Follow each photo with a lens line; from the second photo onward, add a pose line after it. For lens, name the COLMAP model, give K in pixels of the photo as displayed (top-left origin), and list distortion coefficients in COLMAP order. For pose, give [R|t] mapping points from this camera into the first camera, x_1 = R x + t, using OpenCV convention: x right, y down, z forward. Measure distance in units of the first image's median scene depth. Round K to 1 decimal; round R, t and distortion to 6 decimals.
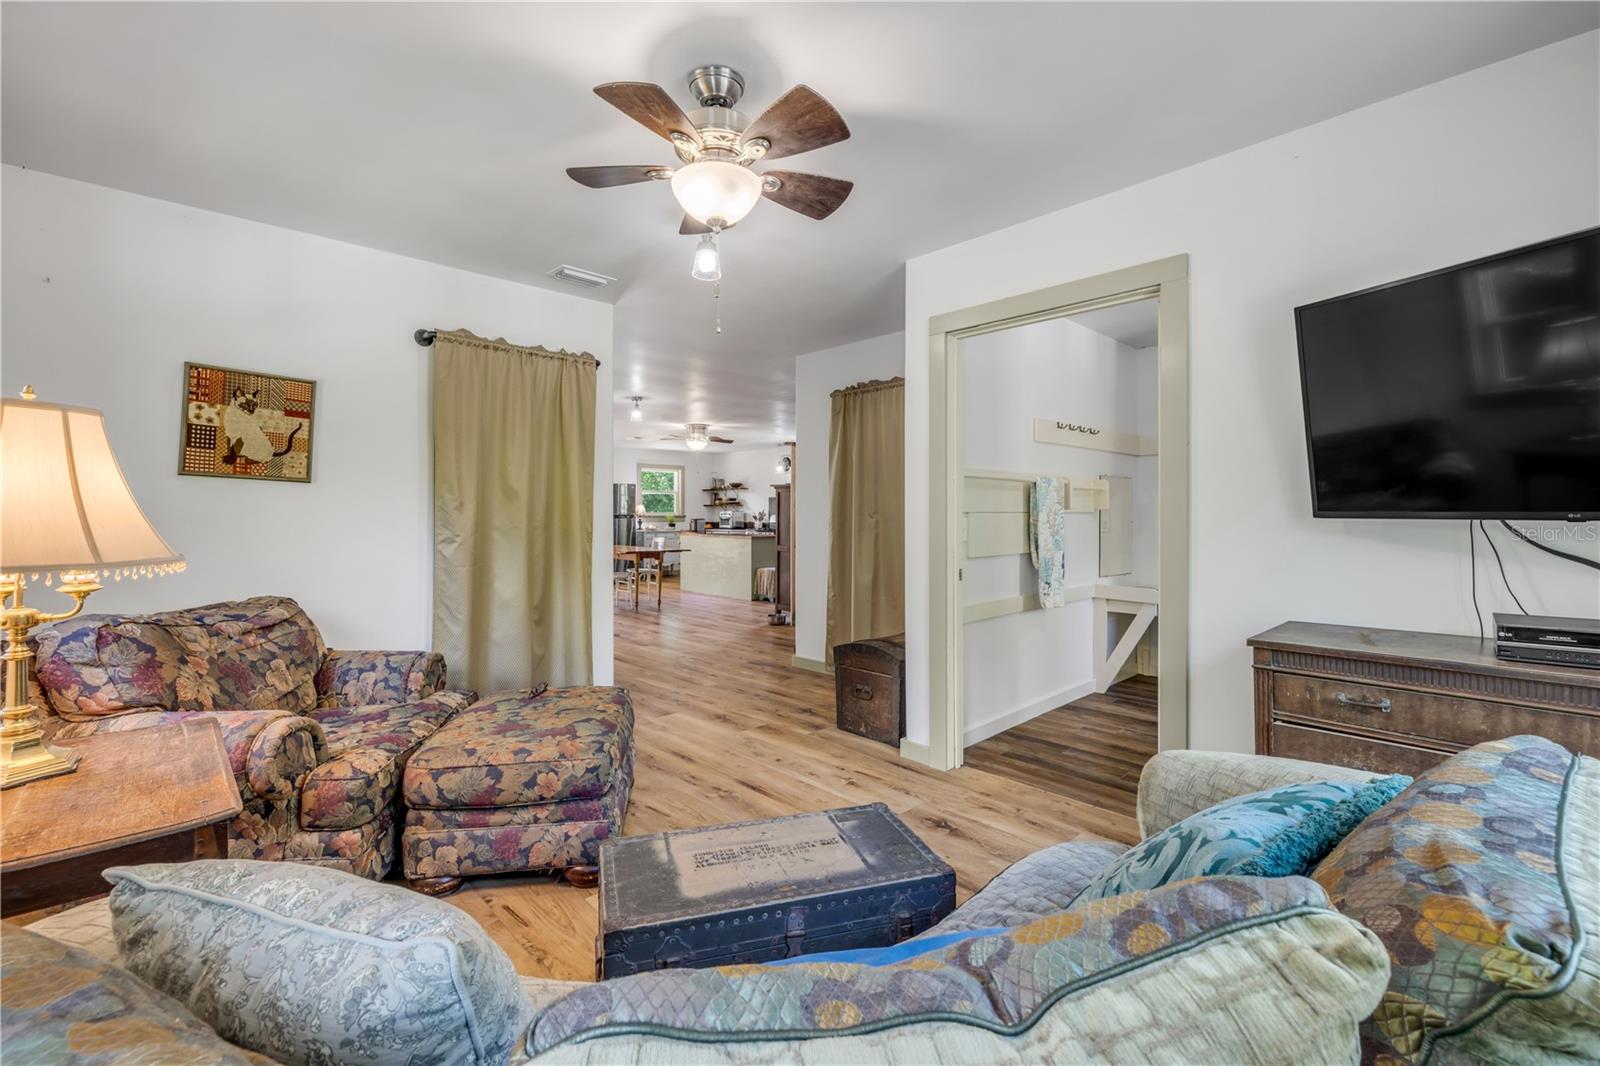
lens RADIAL K [[678.4, 0, 796.3], [0, 678.4, 500.9], [0, 0, 1]] dist [0.000146, -0.000091]
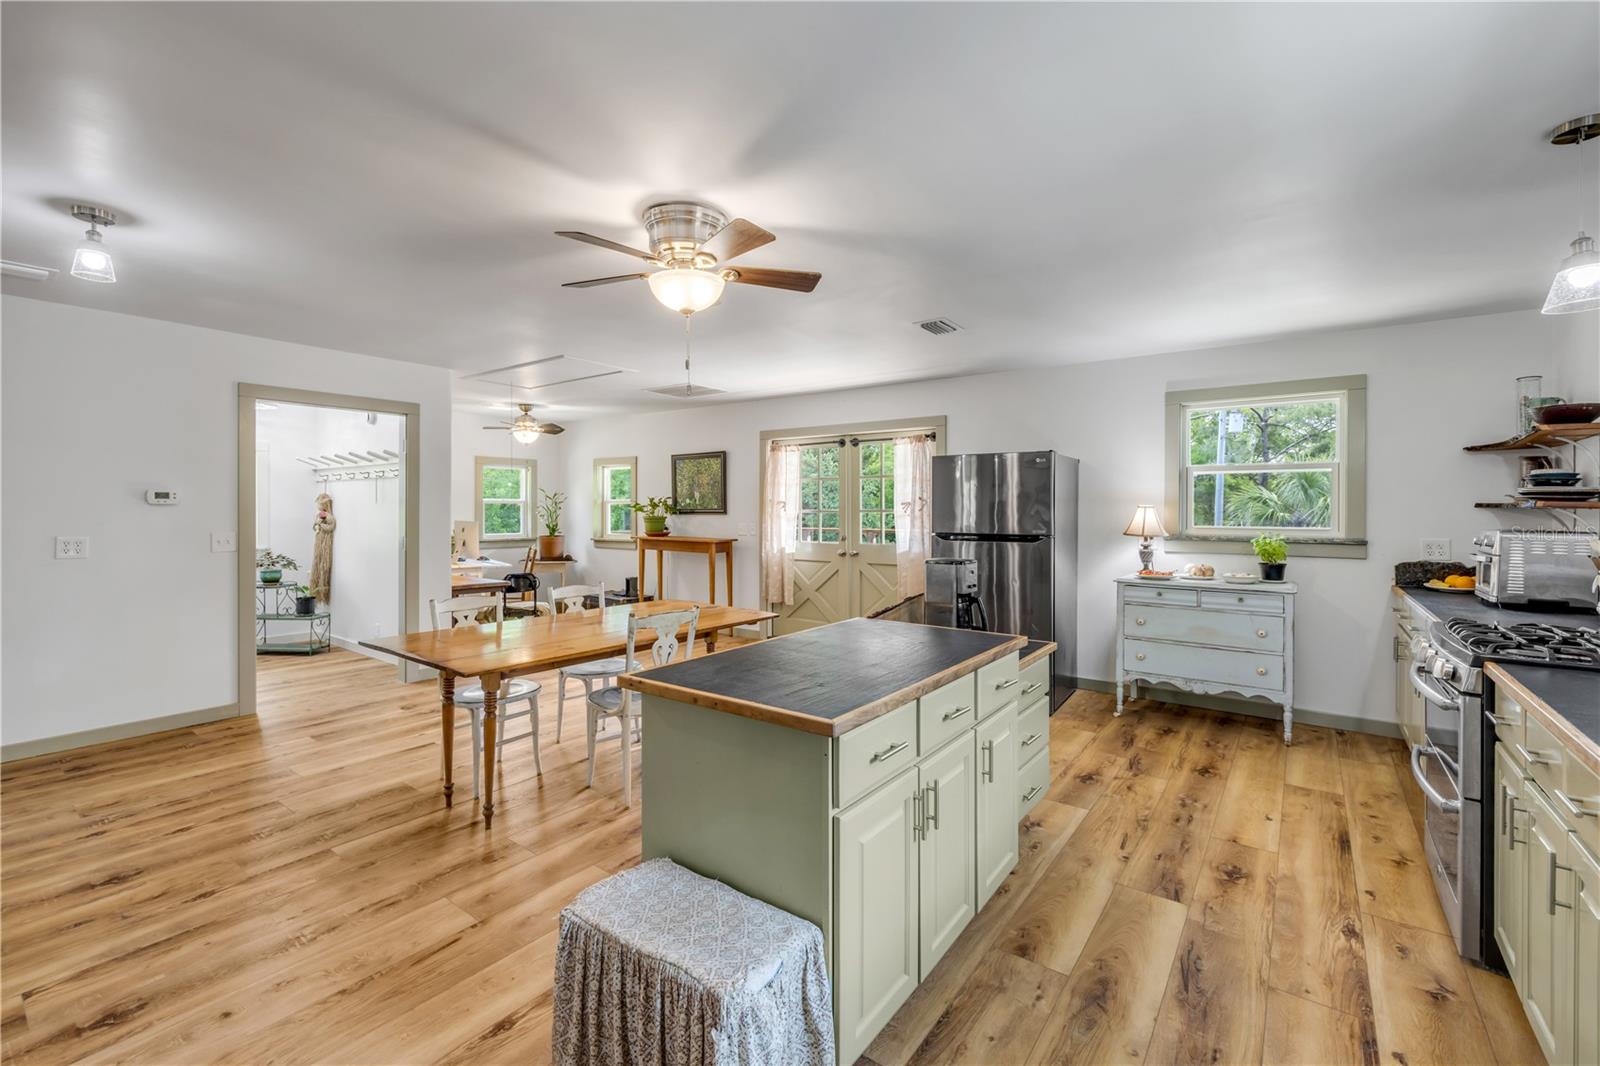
lens RADIAL K [[680.3, 0, 793.8], [0, 680.3, 511.3], [0, 0, 1]] dist [0.000612, -0.000054]
pose [[0.161090, 0.003356, -0.986934, 0.093564], [0.015497, 0.999862, 0.005929, 0.003338], [0.986818, -0.016250, 0.161016, 0.722948]]
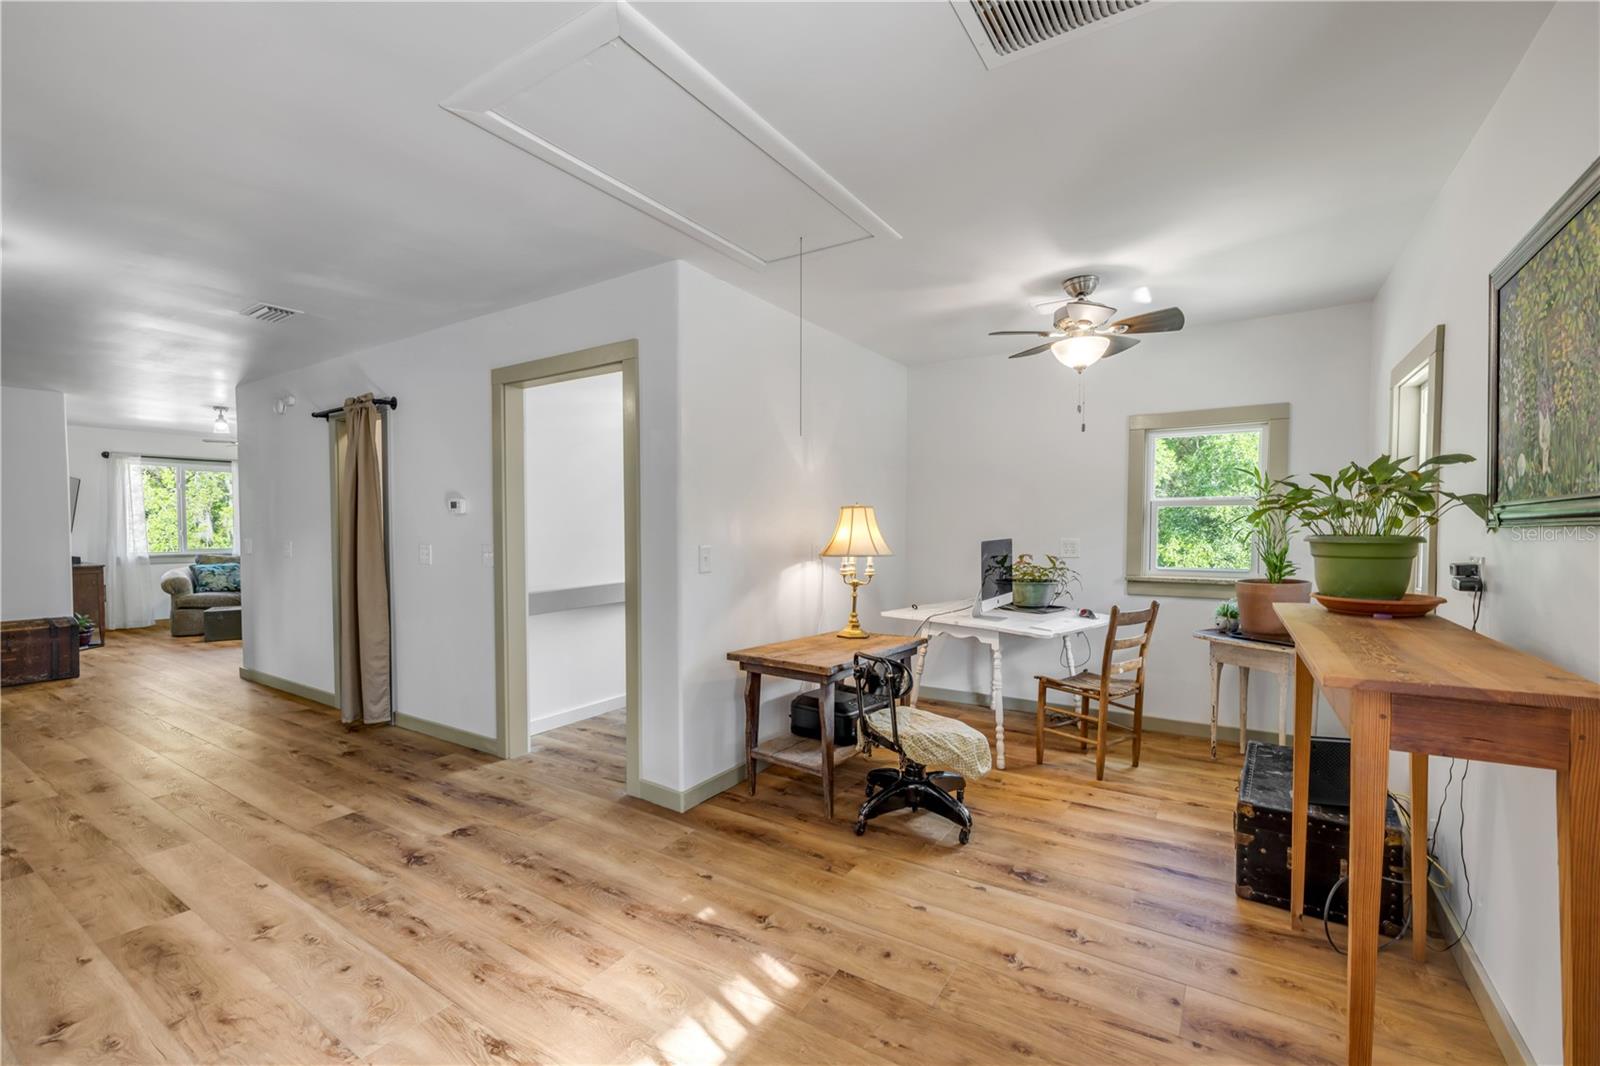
lens RADIAL K [[681.3, 0, 797.5], [0, 681.3, 552.3], [0, 0, 1]] dist [-0.000903, -0.000091]
pose [[-0.973812, 0.009815, -0.227141, -0.332121], [0.005224, 0.999770, 0.020808, 0.009115], [0.227293, 0.019077, -0.973640, 0.816087]]
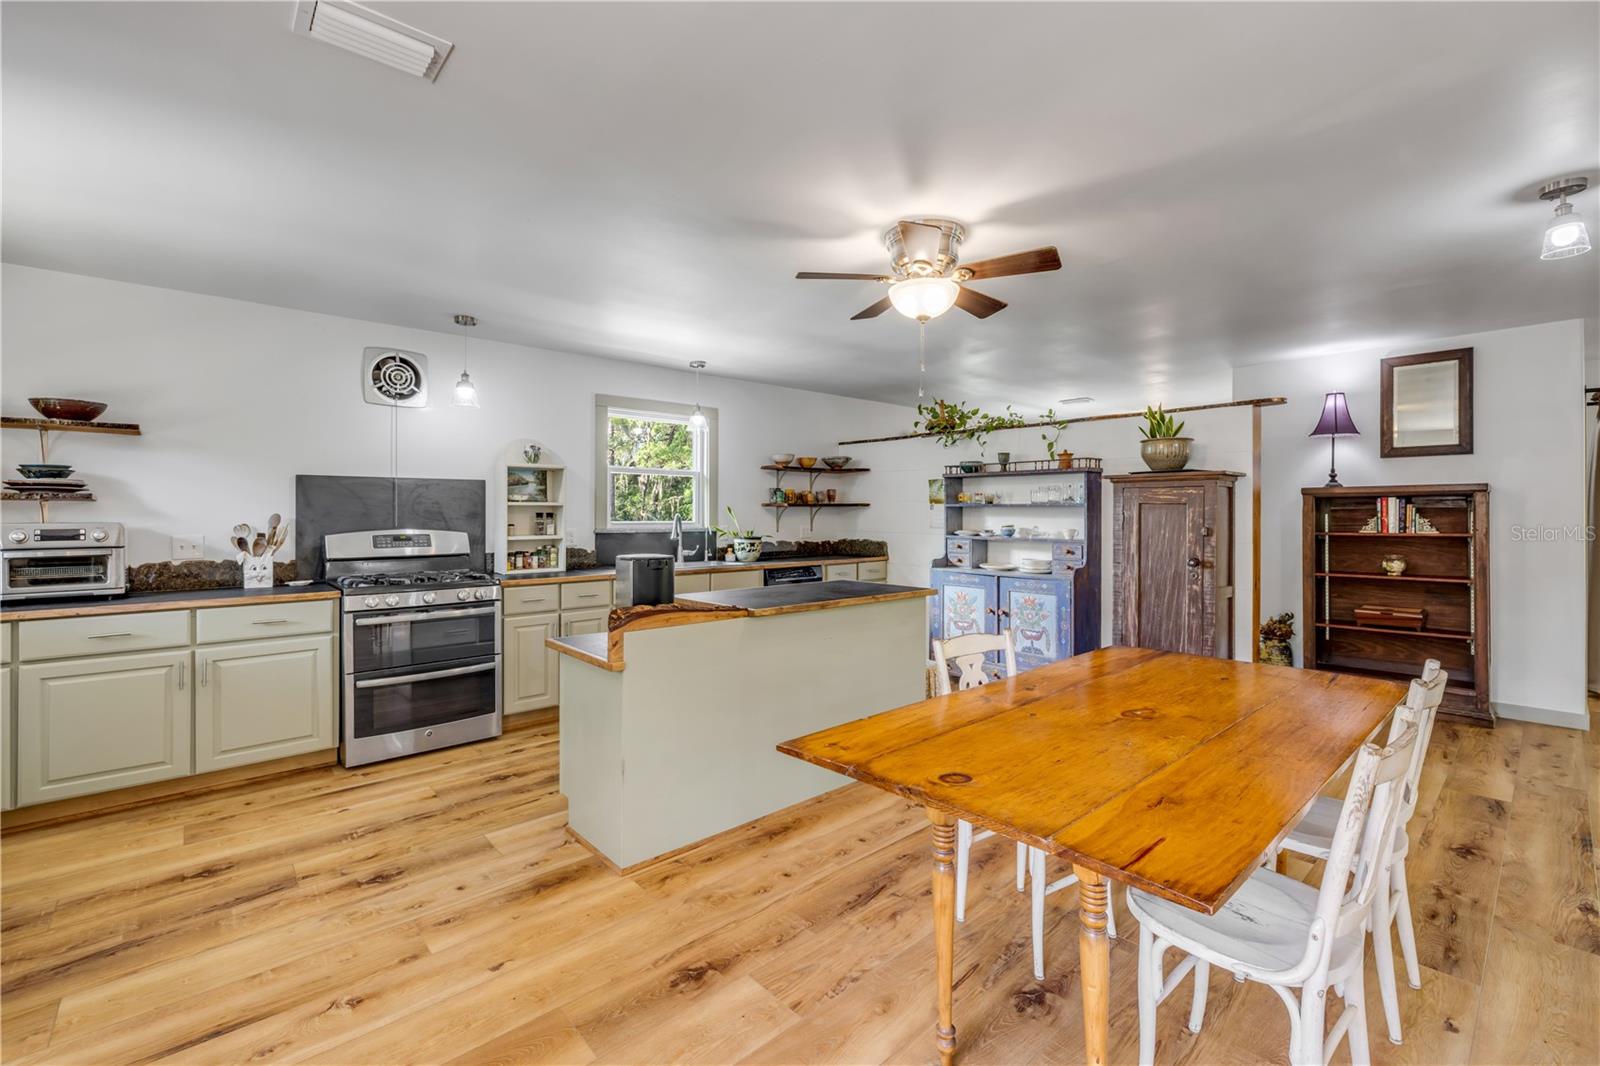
lens RADIAL K [[681.5, 0, 799.1], [0, 681.5, 515.7], [0, 0, 1]] dist [-0.000464, -0.000118]
pose [[0.034543, -0.001330, 0.999402, -0.321180], [-0.018061, 0.999835, 0.001955, 0.008086], [-0.999240, -0.018118, 0.034514, 0.755891]]
